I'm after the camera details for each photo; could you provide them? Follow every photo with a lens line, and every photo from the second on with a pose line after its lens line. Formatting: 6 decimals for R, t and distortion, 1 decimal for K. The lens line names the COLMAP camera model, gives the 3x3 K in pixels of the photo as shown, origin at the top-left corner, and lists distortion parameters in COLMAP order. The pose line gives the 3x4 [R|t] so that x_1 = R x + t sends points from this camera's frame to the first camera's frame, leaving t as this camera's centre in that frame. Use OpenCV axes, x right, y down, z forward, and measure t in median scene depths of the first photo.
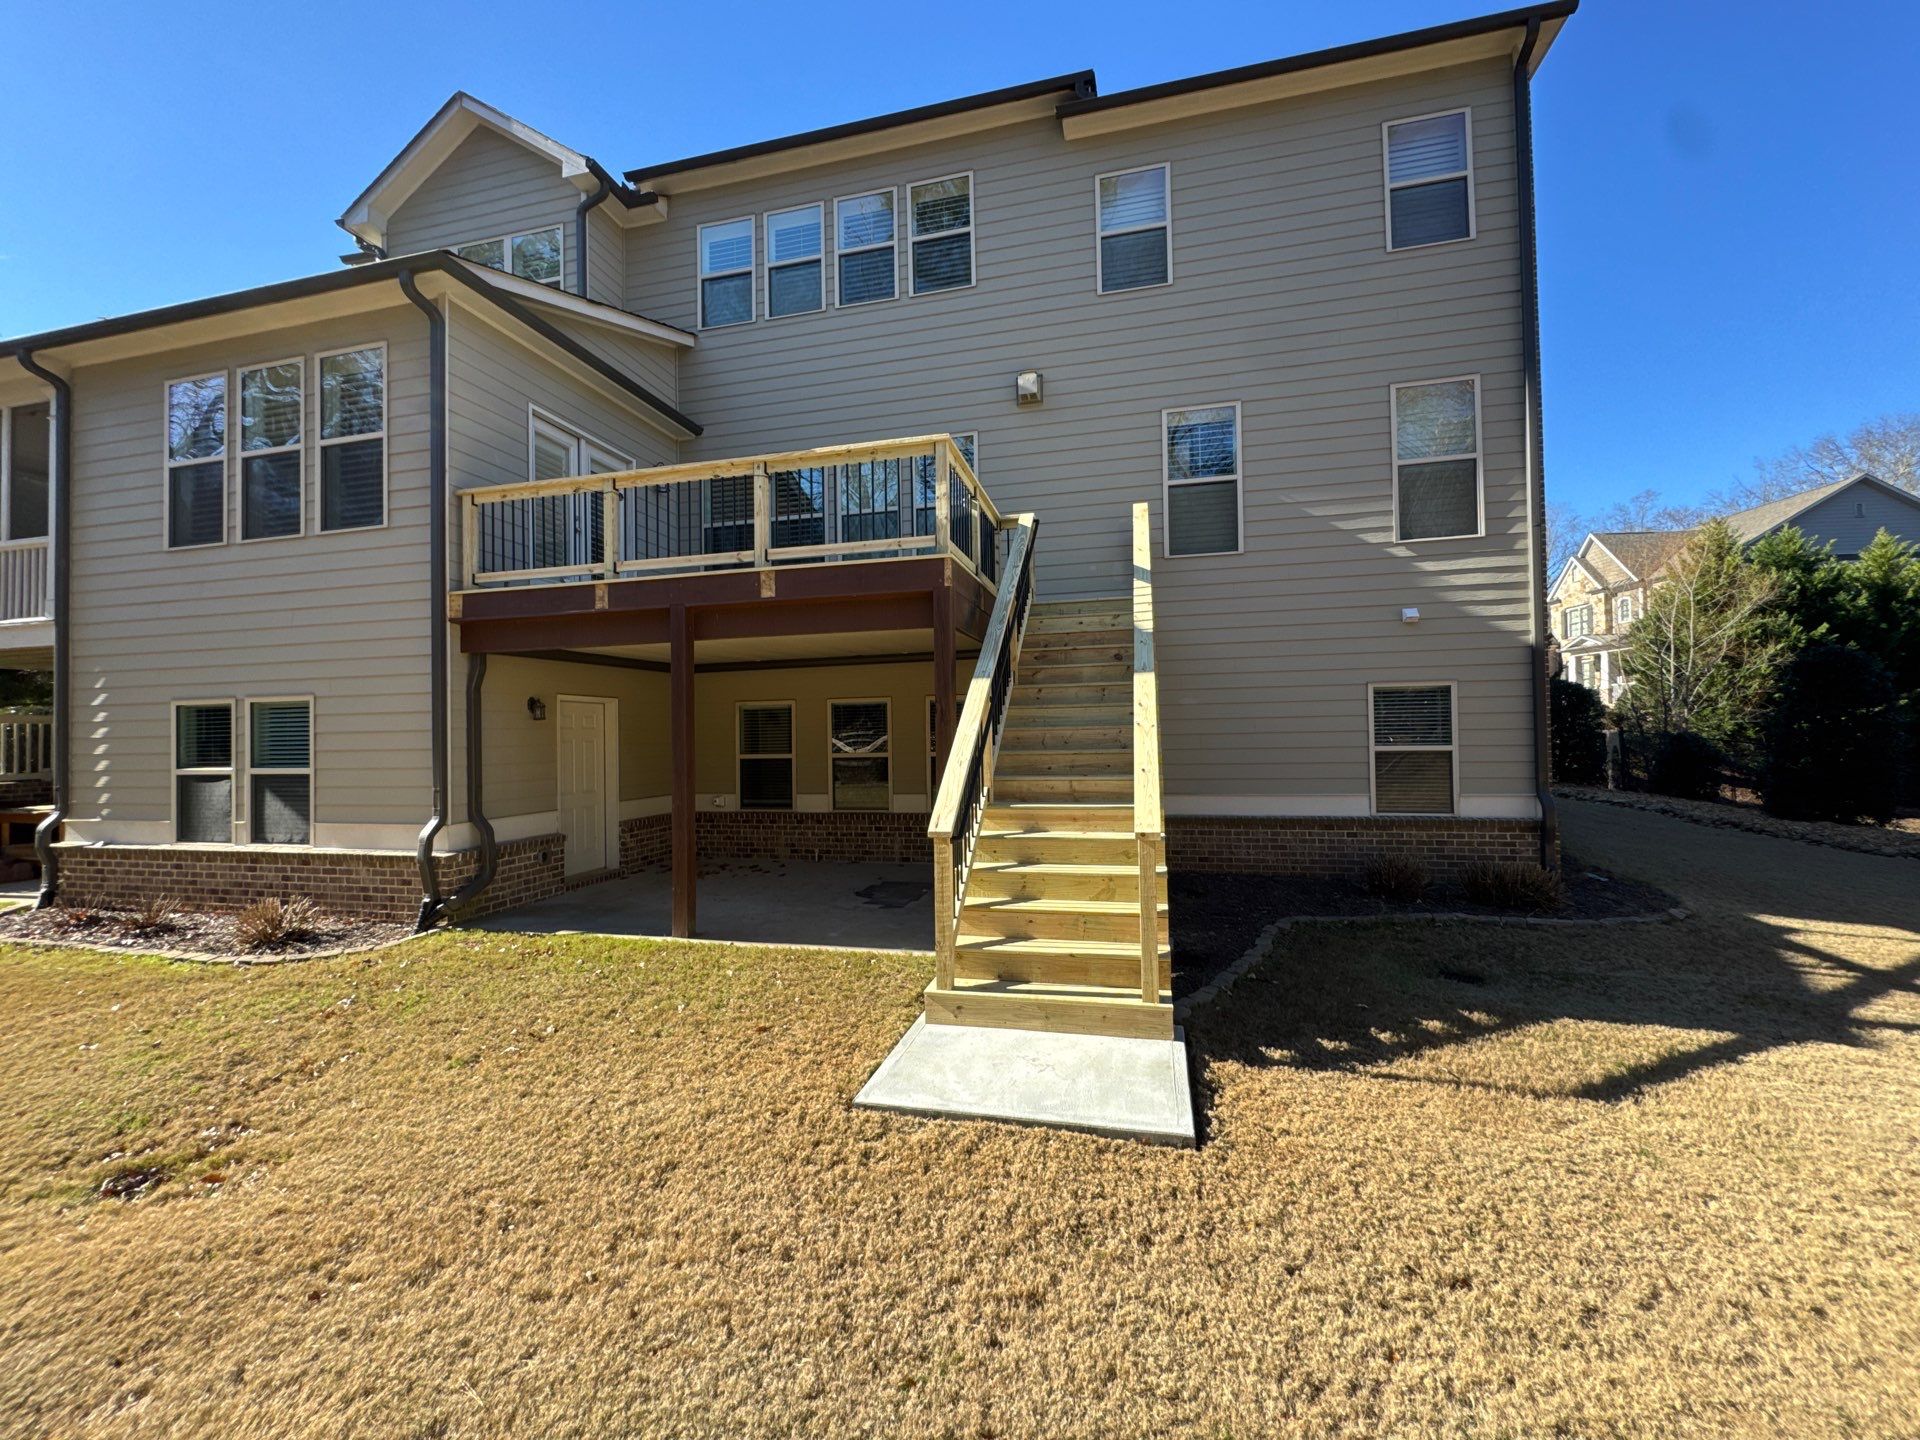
lens RADIAL K [[764.6, 0, 962.1], [0, 764.6, 720.4], [0, 0, 1]] dist [-0.001011, -0.000355]
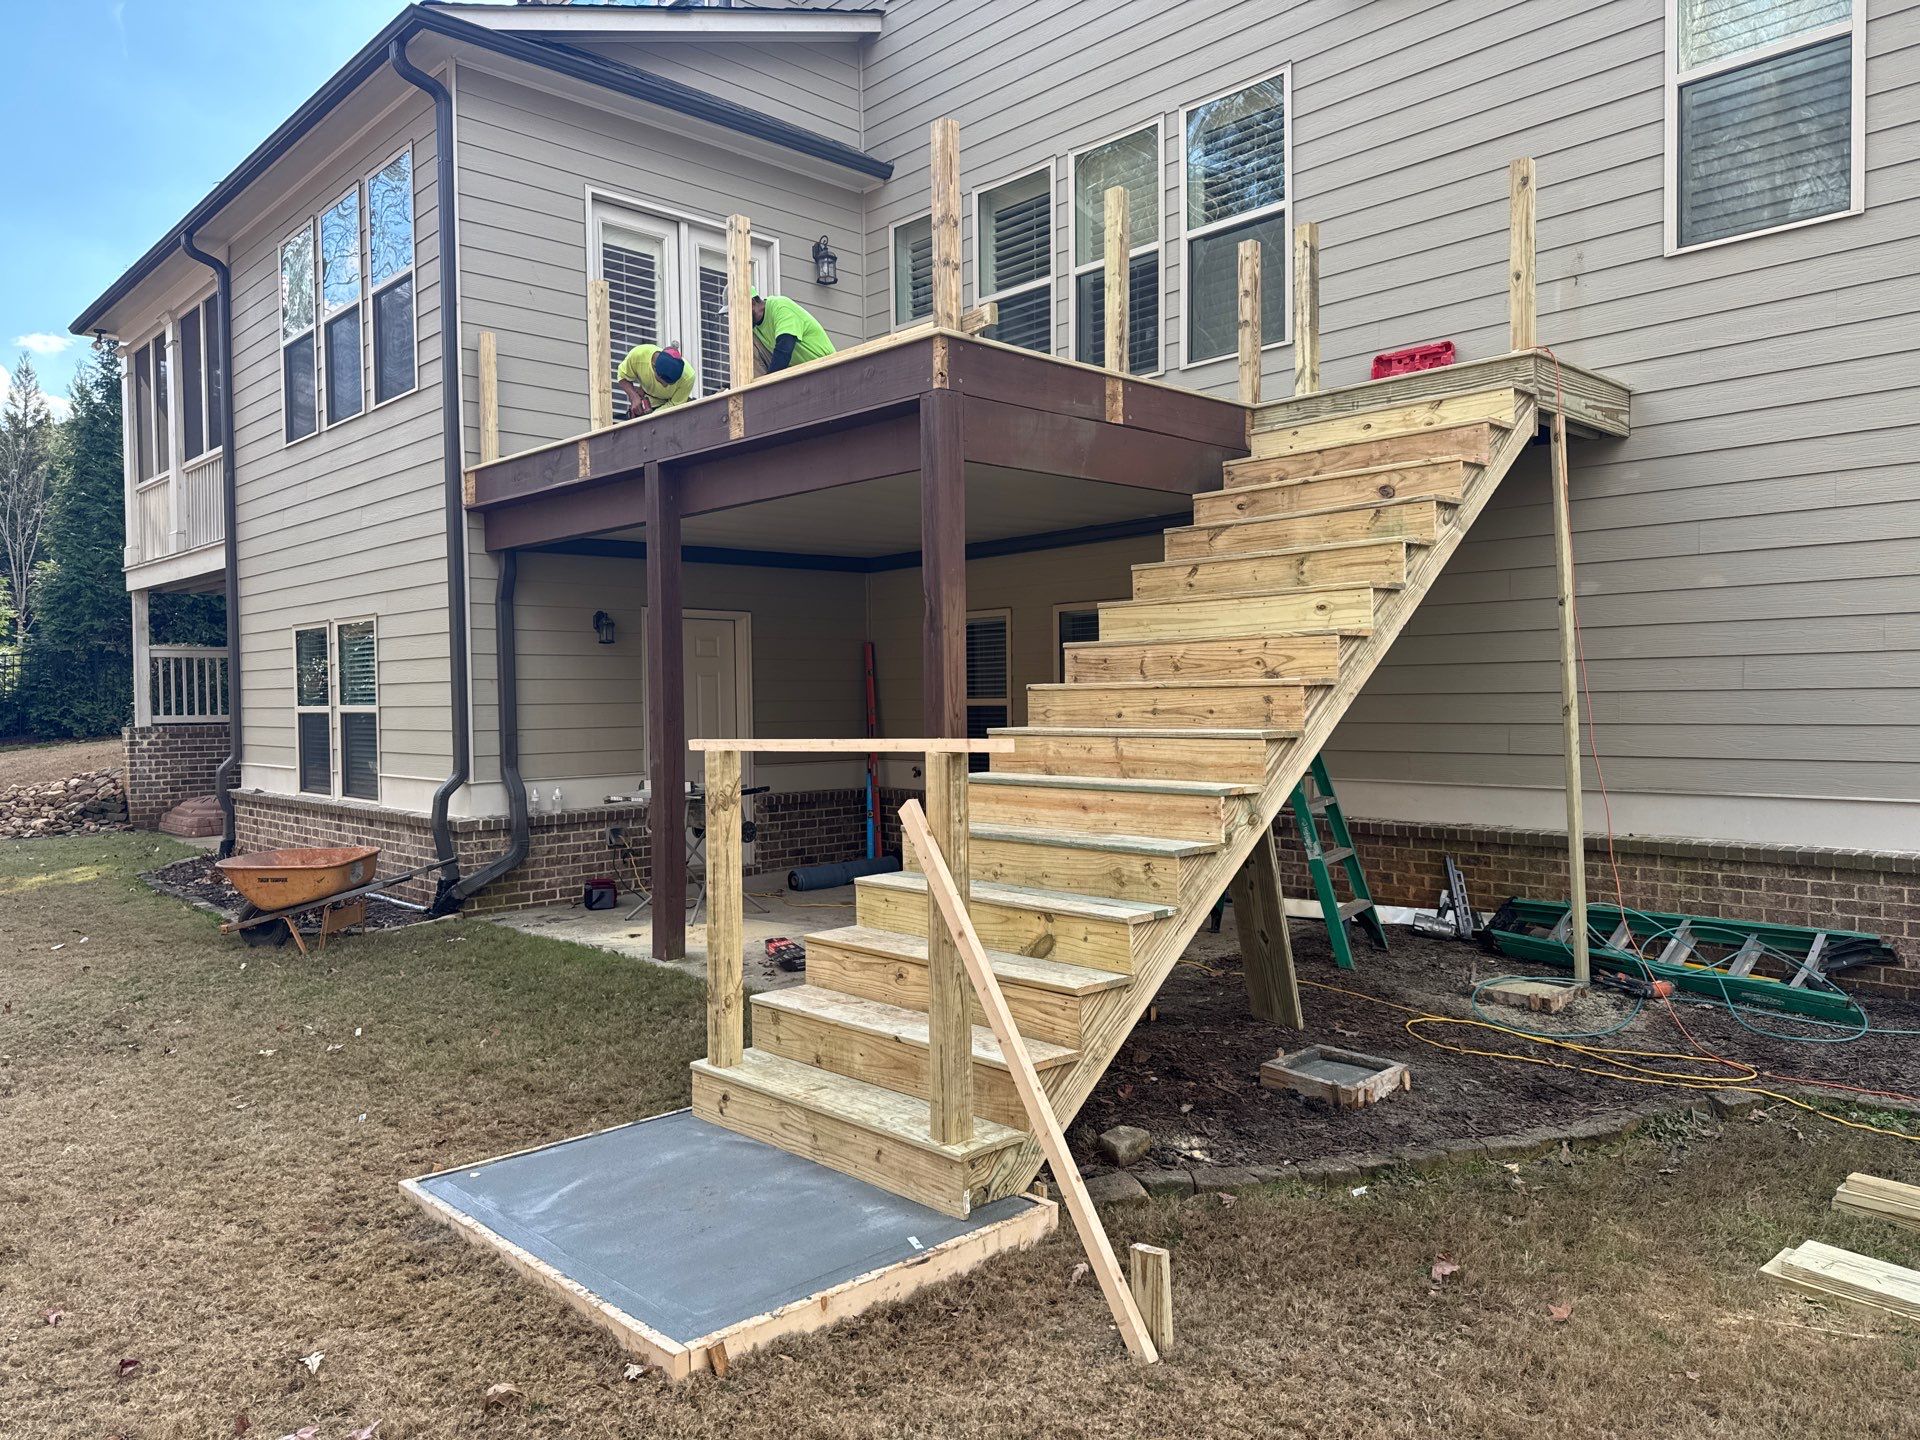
lens RADIAL K [[1344.5, 0, 959.2], [0, 1344.5, 729.4], [0, 0, 1]] dist [0.046470, -0.050796]
pose [[0.842384, 0.020242, -0.538497, 0.373643], [0.008021, 0.998713, 0.050089, 0.018380], [0.538817, -0.046514, 0.841138, 0.118064]]
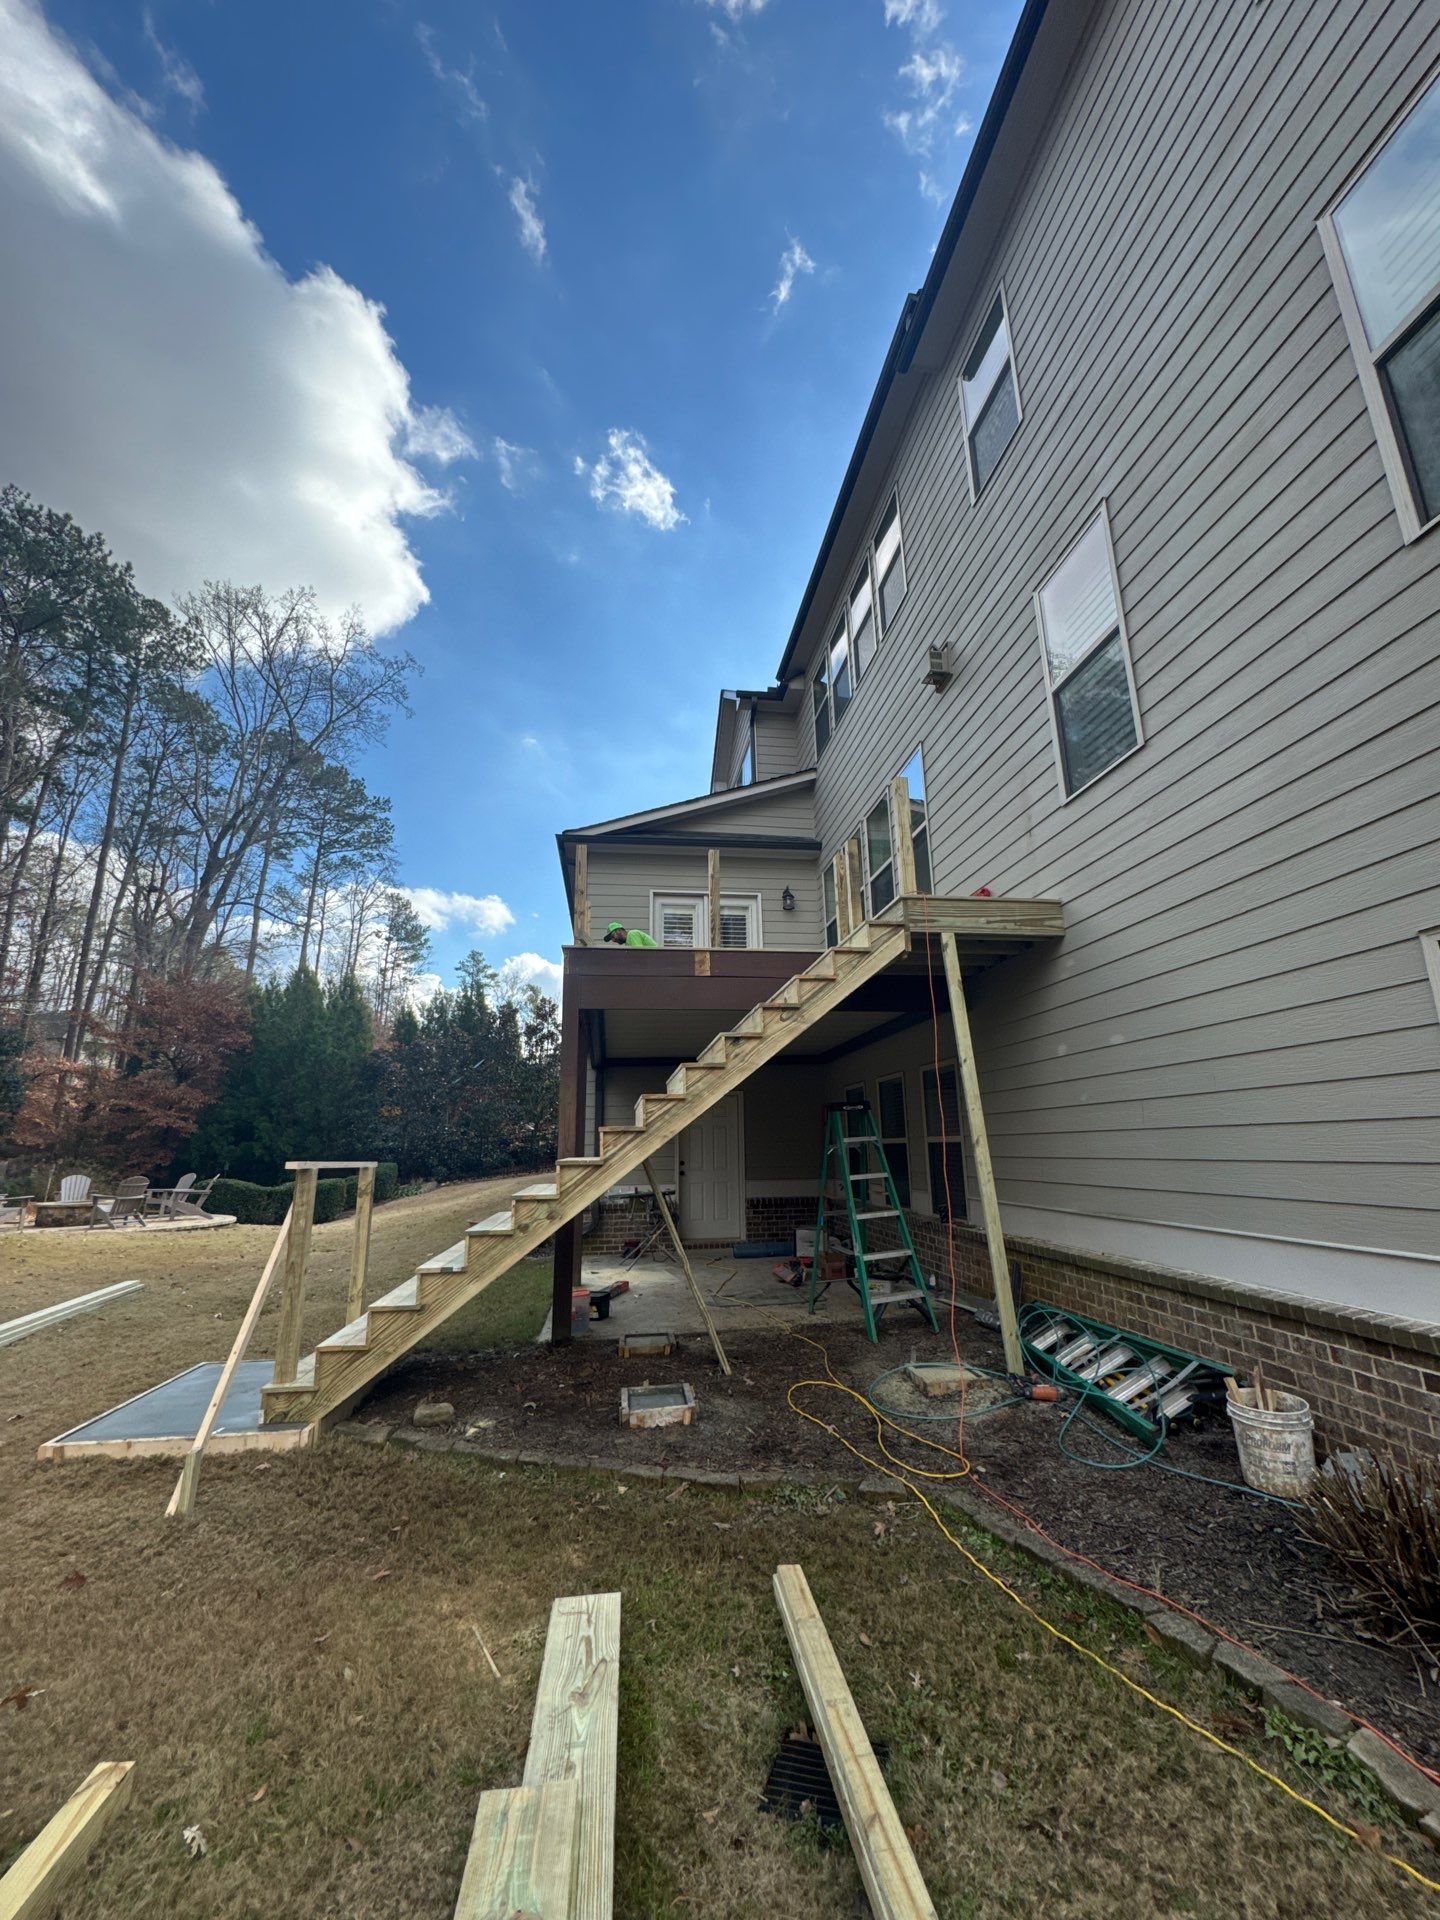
lens RADIAL K [[764.6, 0, 719.6], [0, 764.6, 962.0], [0, 0, 1]] dist [-0.001011, -0.000355]
pose [[0.365086, -0.207088, -0.907649, 0.737278], [0.028253, 0.976961, -0.211537, 0.029872], [0.930545, 0.051585, 0.362526, 0.574648]]
